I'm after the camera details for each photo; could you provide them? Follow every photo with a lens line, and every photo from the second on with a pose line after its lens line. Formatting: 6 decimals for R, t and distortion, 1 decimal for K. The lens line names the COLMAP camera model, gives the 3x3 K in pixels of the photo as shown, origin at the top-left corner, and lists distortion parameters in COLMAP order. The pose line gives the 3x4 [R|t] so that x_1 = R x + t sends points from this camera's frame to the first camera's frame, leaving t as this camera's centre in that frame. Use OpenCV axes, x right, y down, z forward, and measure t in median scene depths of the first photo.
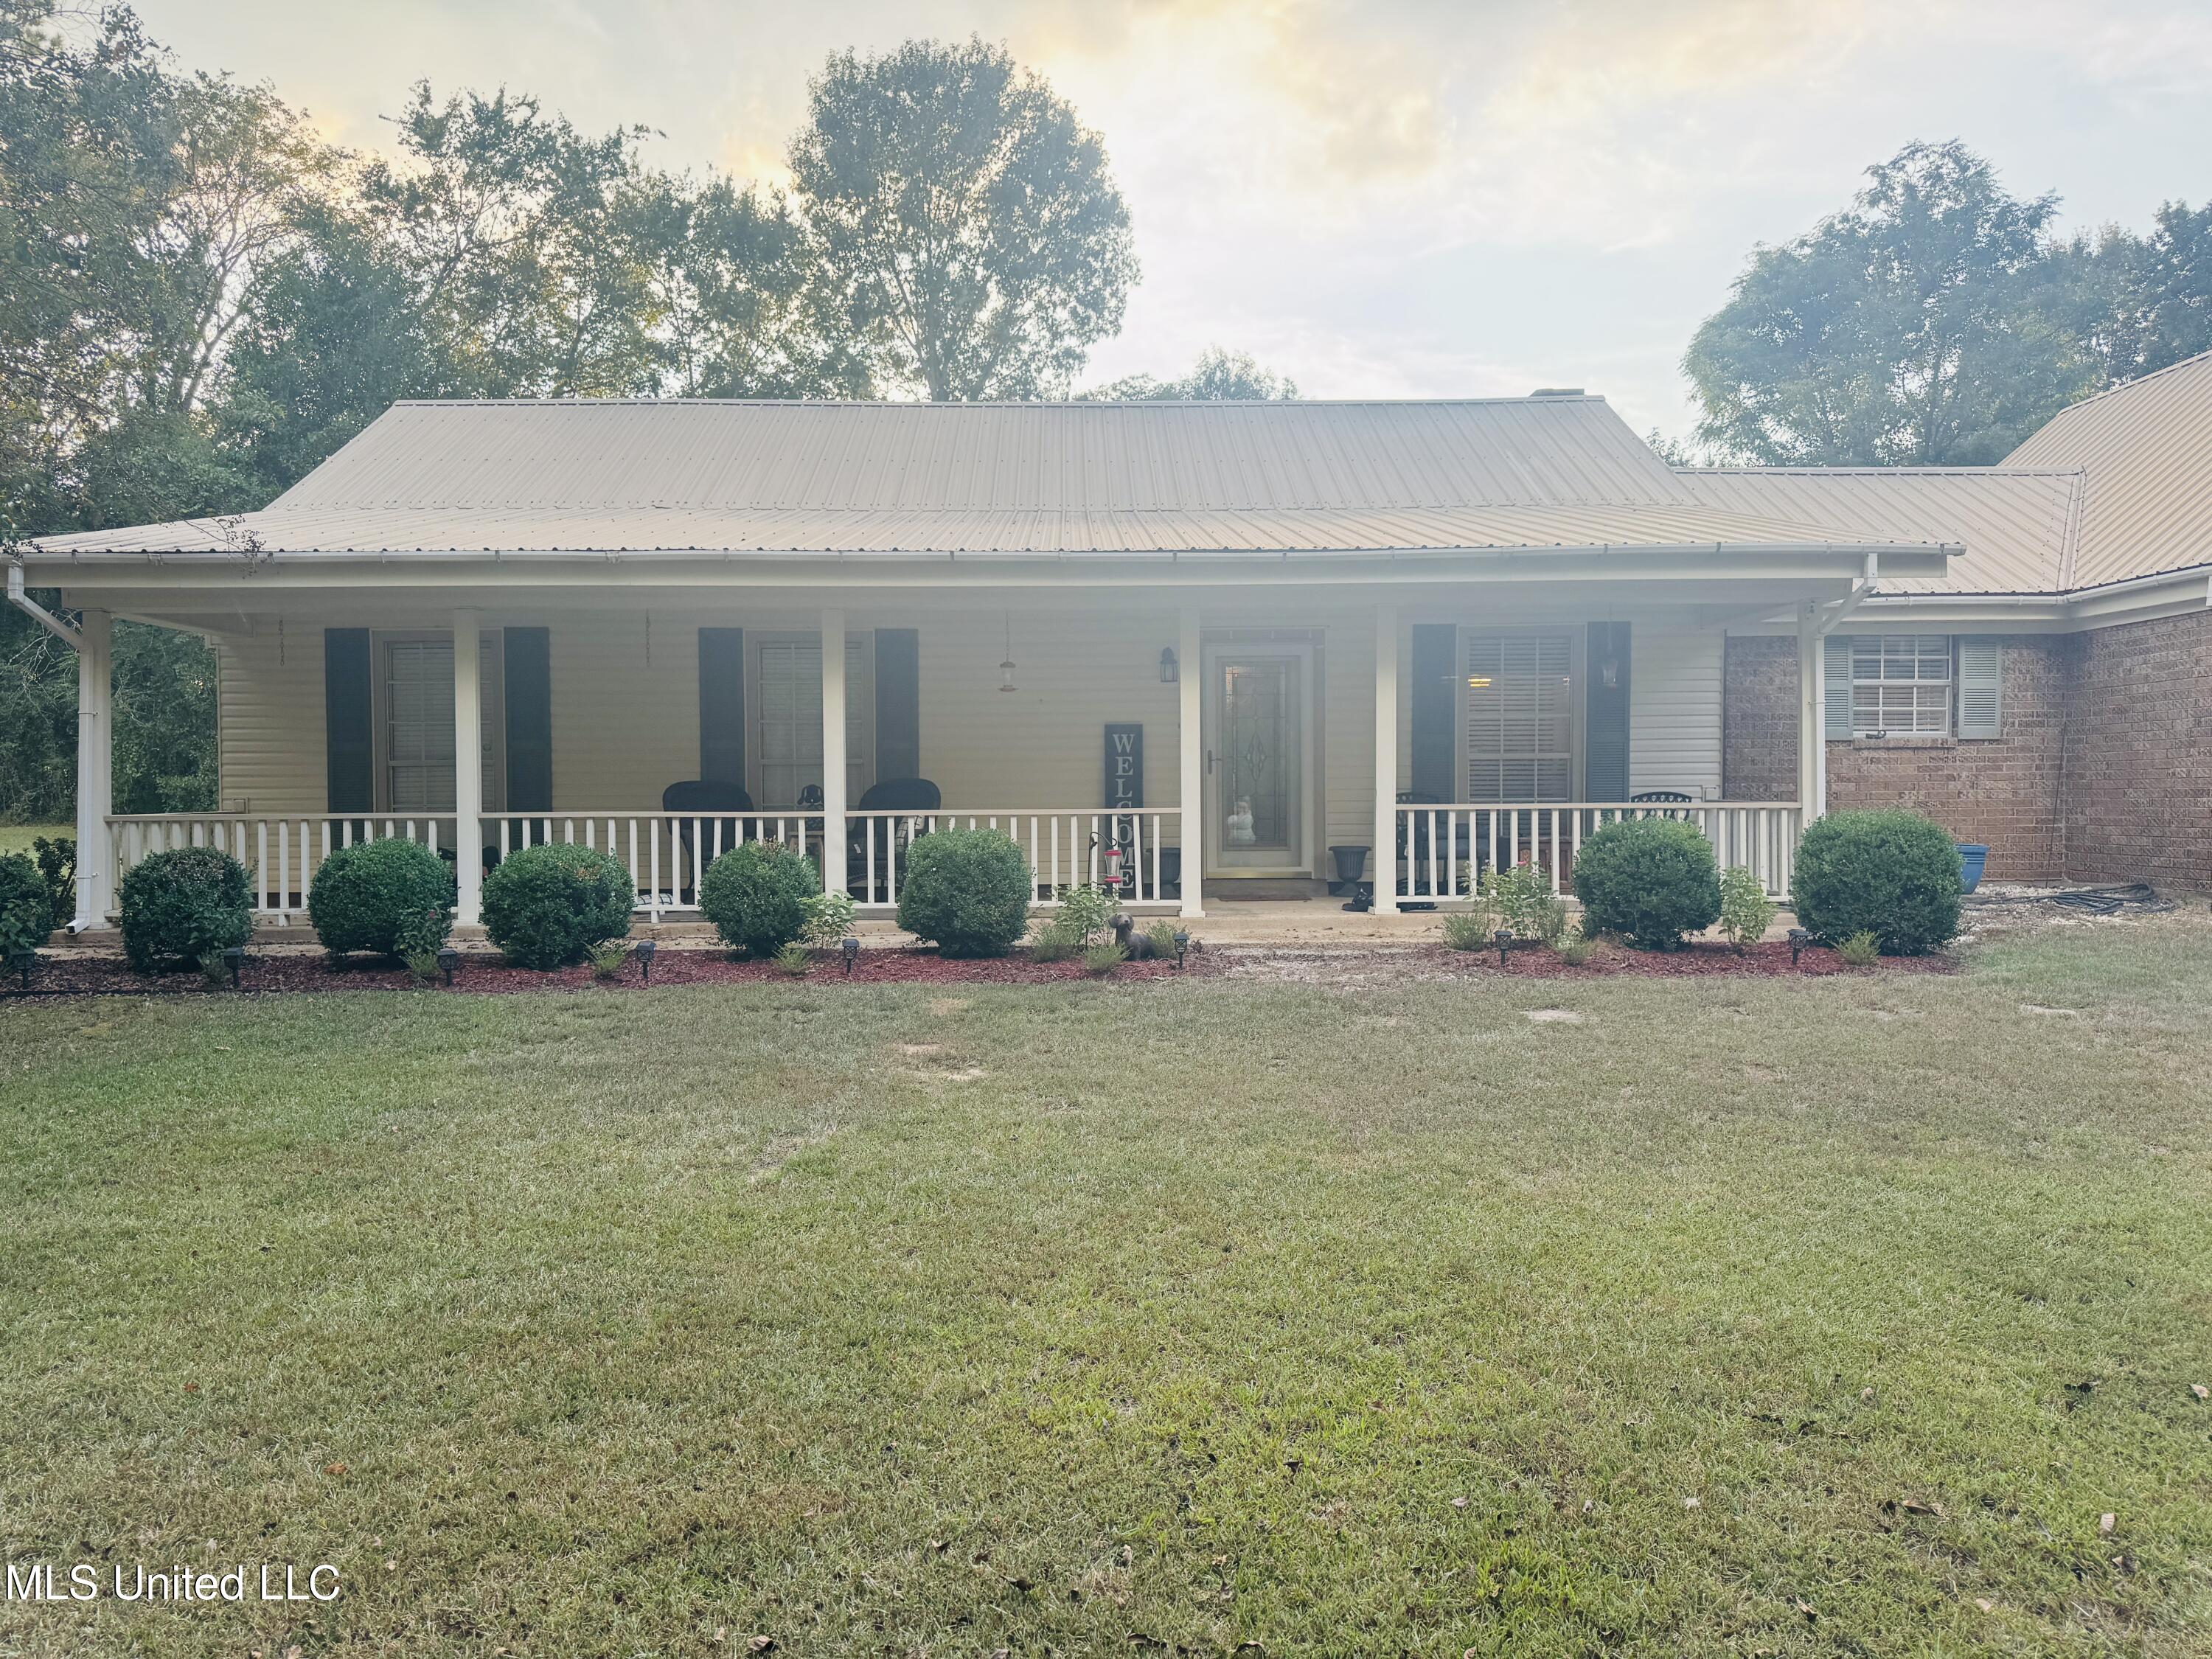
lens RADIAL K [[1603.0, 0, 1106.0], [0, 1603.0, 829.5], [0, 0, 1]] dist [0.096404, -0.033111]
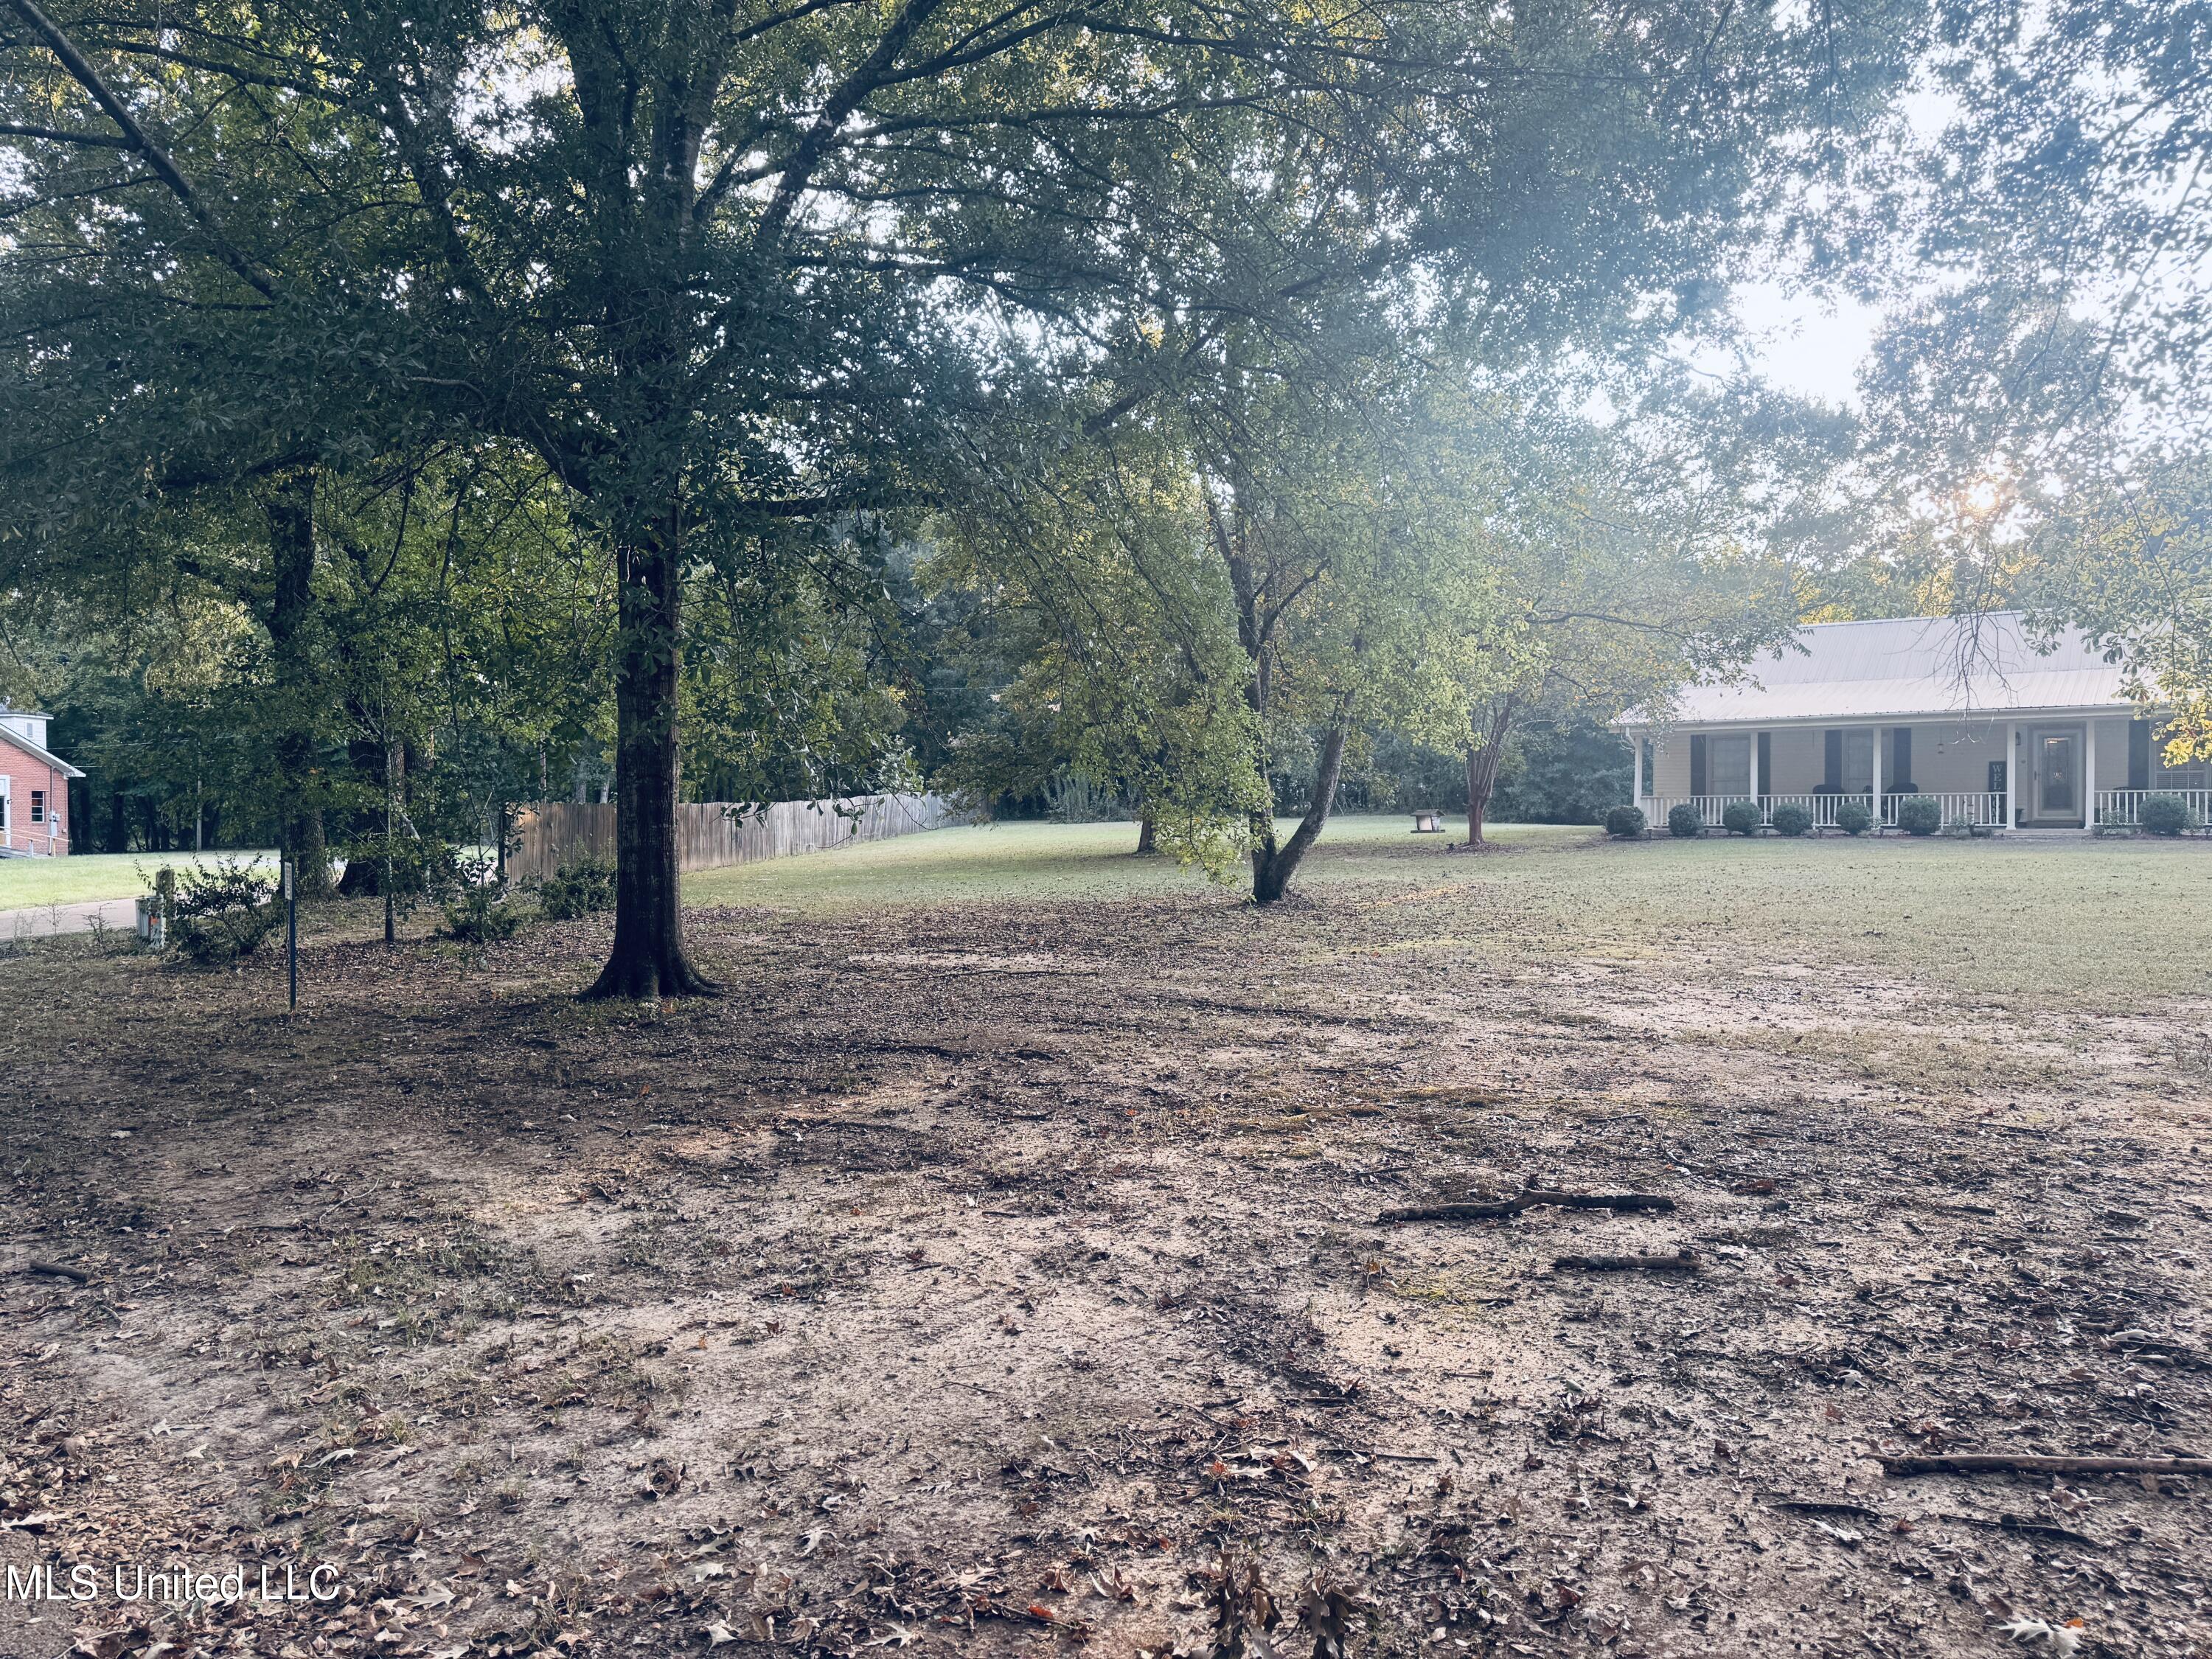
lens RADIAL K [[1603.0, 0, 1106.0], [0, 1603.0, 829.5], [0, 0, 1]] dist [0.096404, -0.033111]
pose [[0.823489, 0.010975, -0.567226, 0.453209], [-0.008717, 0.999940, 0.006694, 0.055501], [0.567266, -0.000568, 0.823535, -2.786270]]
